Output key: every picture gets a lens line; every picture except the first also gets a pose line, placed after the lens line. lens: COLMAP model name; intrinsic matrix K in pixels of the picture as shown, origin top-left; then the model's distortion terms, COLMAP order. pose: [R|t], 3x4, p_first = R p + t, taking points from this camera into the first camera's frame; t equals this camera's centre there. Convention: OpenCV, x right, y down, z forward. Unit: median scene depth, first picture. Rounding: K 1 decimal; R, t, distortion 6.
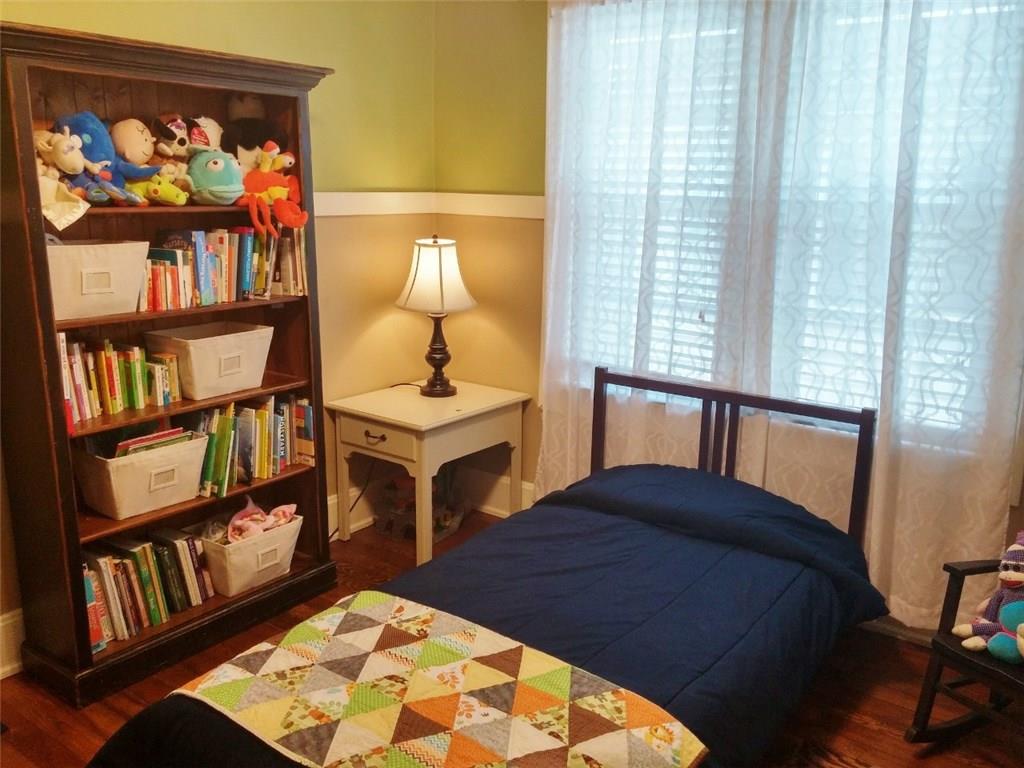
lens RADIAL K [[852.7, 0, 512.0], [0, 852.7, 384.0], [0, 0, 1]] dist [0.033578, -0.007118]
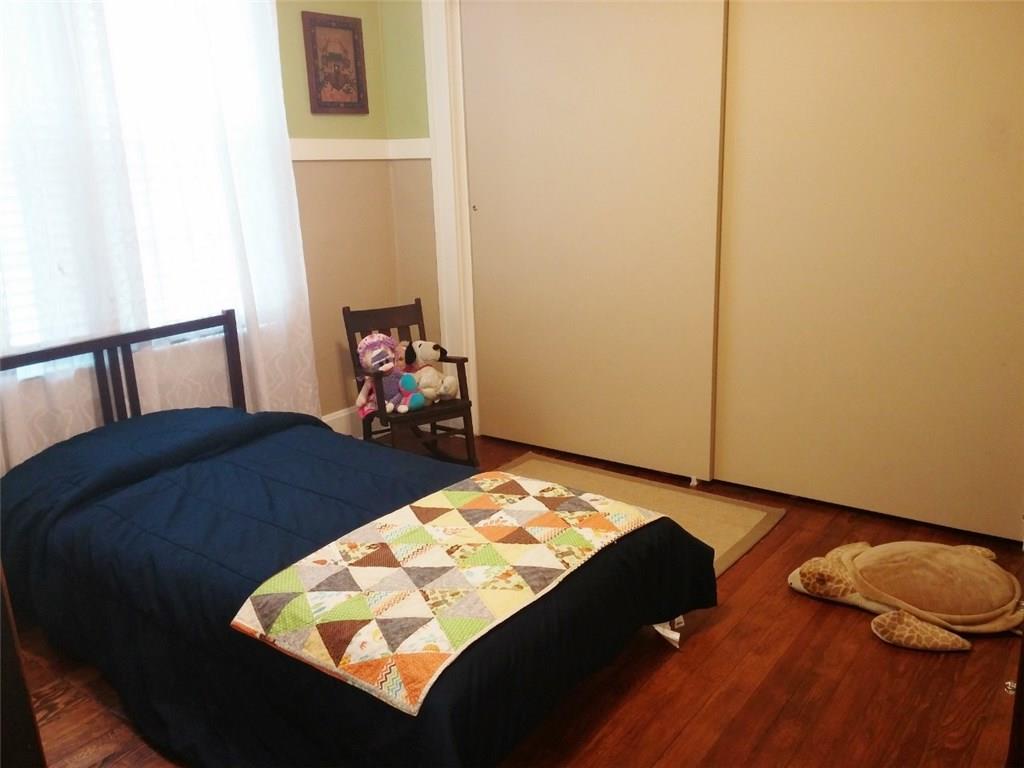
lens RADIAL K [[852.7, 0, 512.0], [0, 852.7, 384.0], [0, 0, 1]] dist [0.033578, -0.007118]
pose [[0.007596, -0.280476, 0.959831, -1.060699], [0.256015, 0.928413, 0.269269, -0.132217], [-0.966643, 0.243686, 0.078858, 0.714579]]
